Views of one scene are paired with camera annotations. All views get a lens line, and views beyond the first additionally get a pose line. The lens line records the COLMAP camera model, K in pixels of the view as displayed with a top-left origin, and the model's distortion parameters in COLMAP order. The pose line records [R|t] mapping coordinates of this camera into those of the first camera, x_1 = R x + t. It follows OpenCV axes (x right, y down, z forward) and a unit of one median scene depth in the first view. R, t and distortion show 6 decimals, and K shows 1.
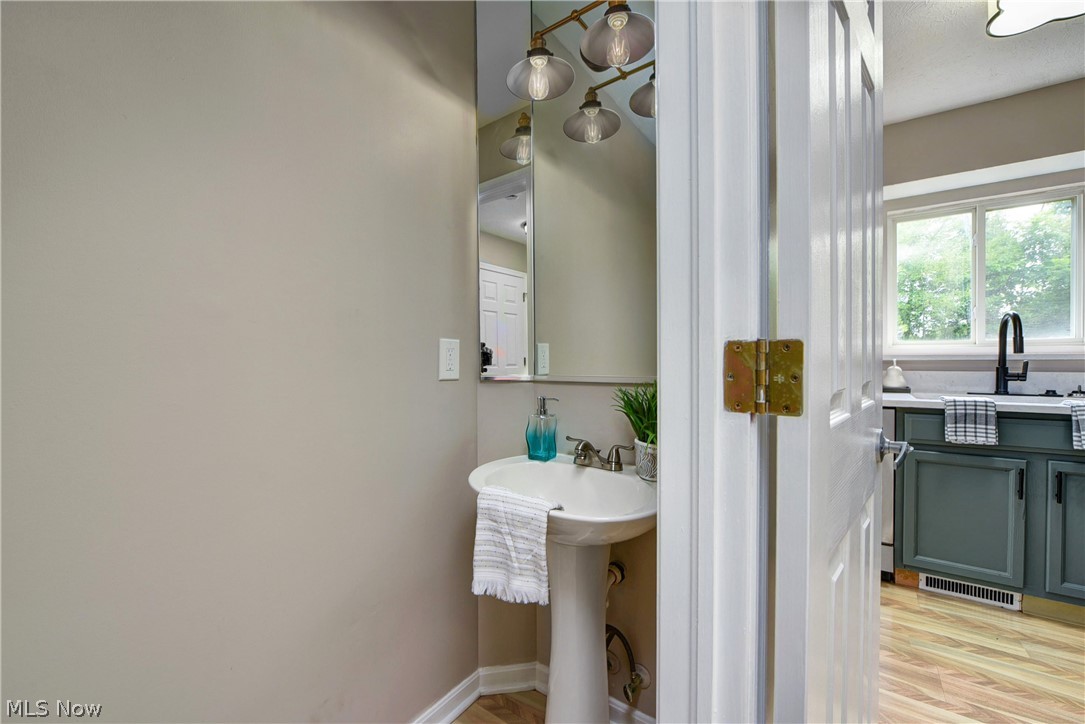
lens RADIAL K [[434.6, 0, 541.1], [0, 434.6, 362.4], [0, 0, 1]] dist [-0.008481, -0.001394]
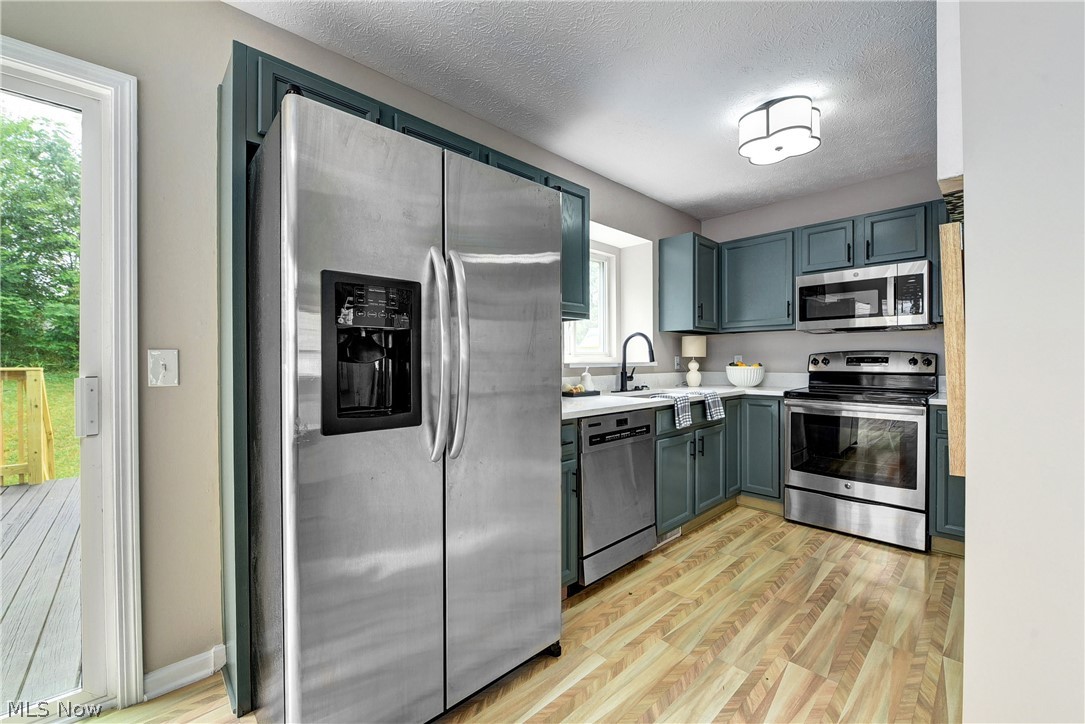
lens RADIAL K [[434.6, 0, 546.4], [0, 434.6, 363.5], [0, 0, 1]] dist [-0.008481, -0.001394]
pose [[0.185417, 0.000300, 0.982660, -0.421866], [0.014754, 0.999886, -0.003090, -0.017203], [-0.982549, 0.015071, 0.185391, 1.091704]]
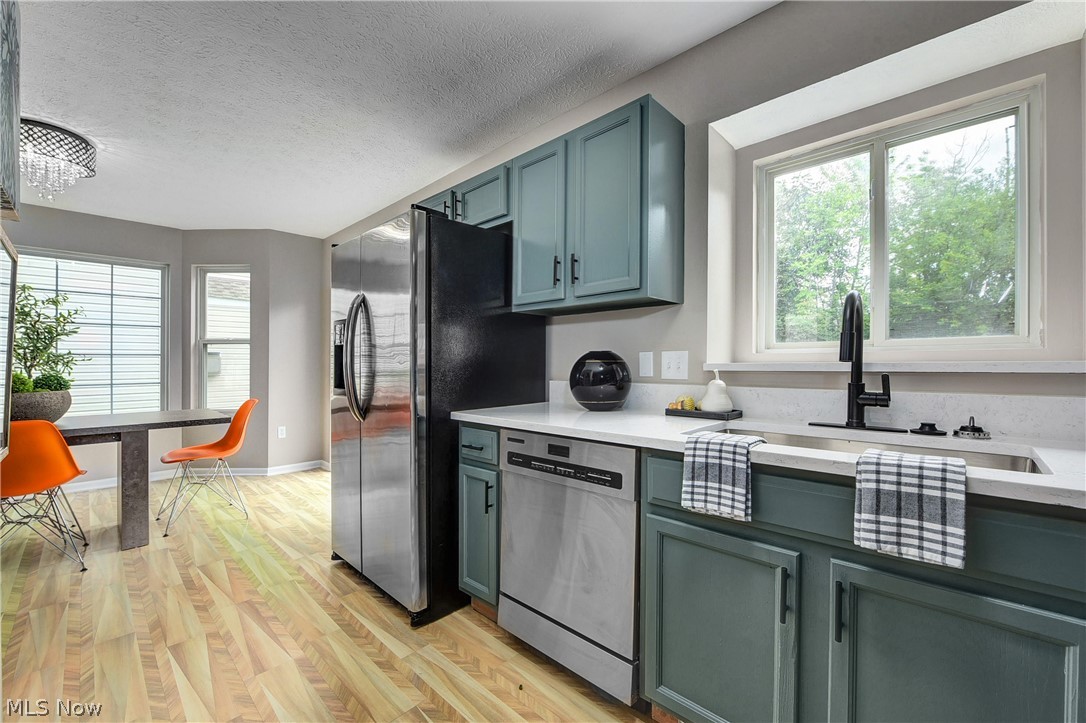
lens RADIAL K [[435.0, 0, 545.4], [0, 435.0, 364.2], [0, 0, 1]] dist [-0.008481, -0.001394]
pose [[0.990714, 0.003188, -0.135924, 0.791745], [-0.004628, 0.999936, -0.010276, -0.008982], [0.135883, 0.010810, 0.990666, 0.354767]]
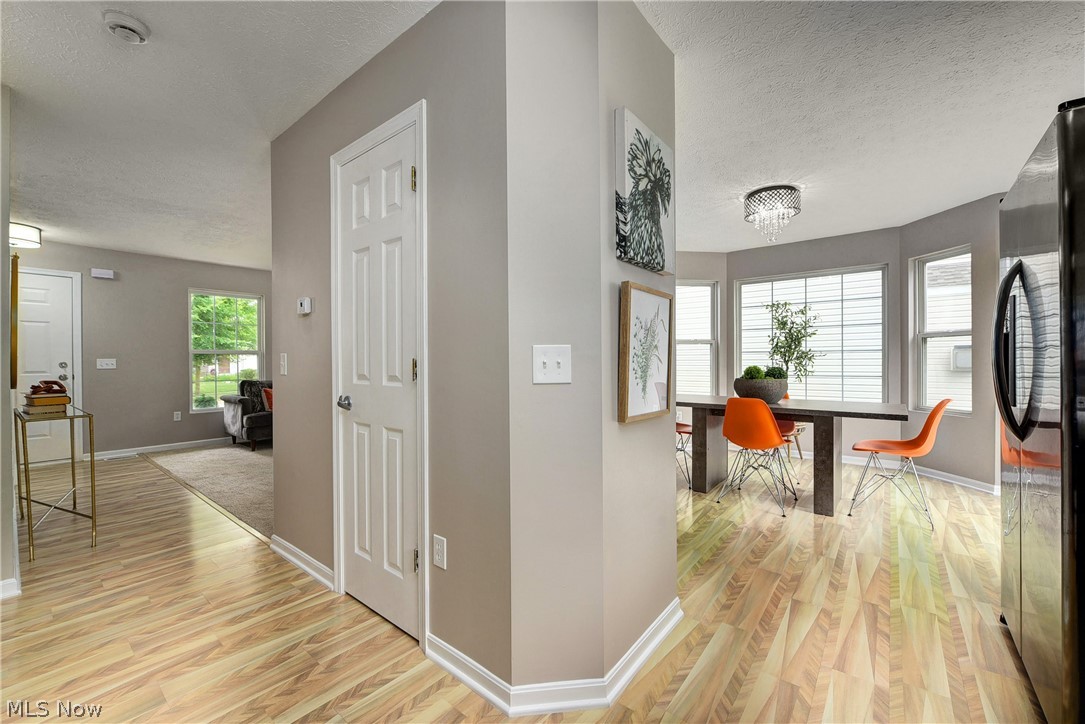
lens RADIAL K [[434.6, 0, 546.3], [0, 434.6, 360.8], [0, 0, 1]] dist [-0.008481, -0.001394]
pose [[-0.053601, 0.007219, -0.998536, 0.980554], [-0.005832, 0.999955, 0.007542, -0.018560], [0.998545, 0.006228, -0.053556, 0.575372]]
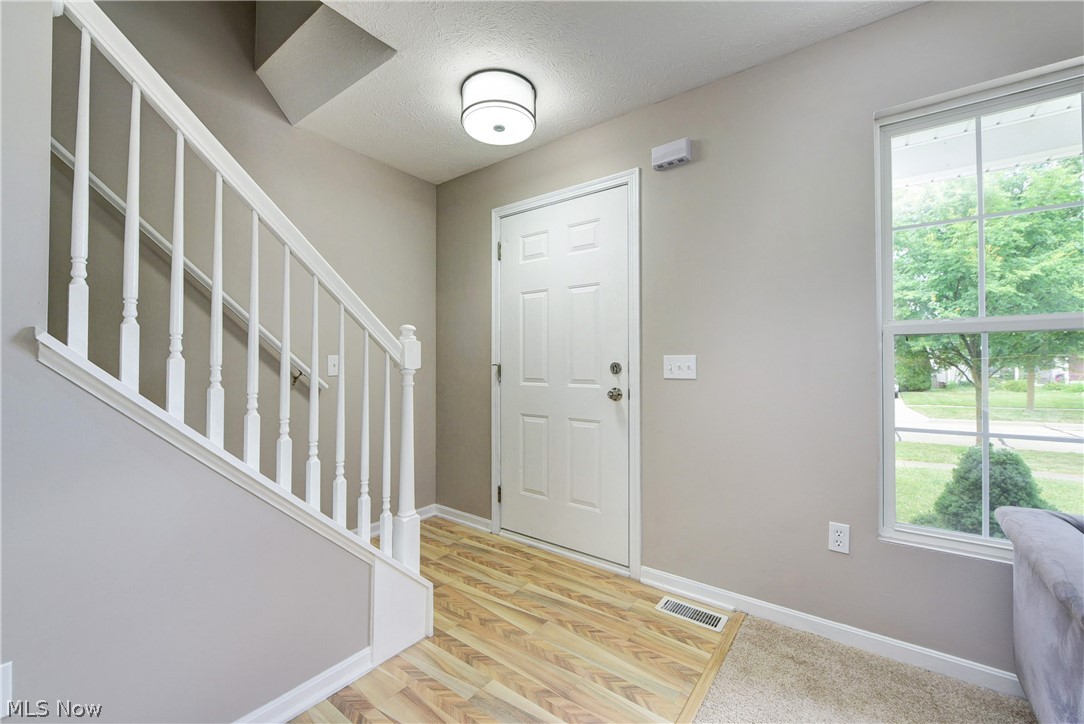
lens RADIAL K [[434.2, 0, 533.1], [0, 434.2, 365.1], [0, 0, 1]] dist [-0.008481, -0.001394]
pose [[-0.999452, 0.009035, 0.031839, -1.100487], [0.009270, 0.999931, 0.007250, 0.019950], [-0.031771, 0.007541, -0.999467, -1.081252]]
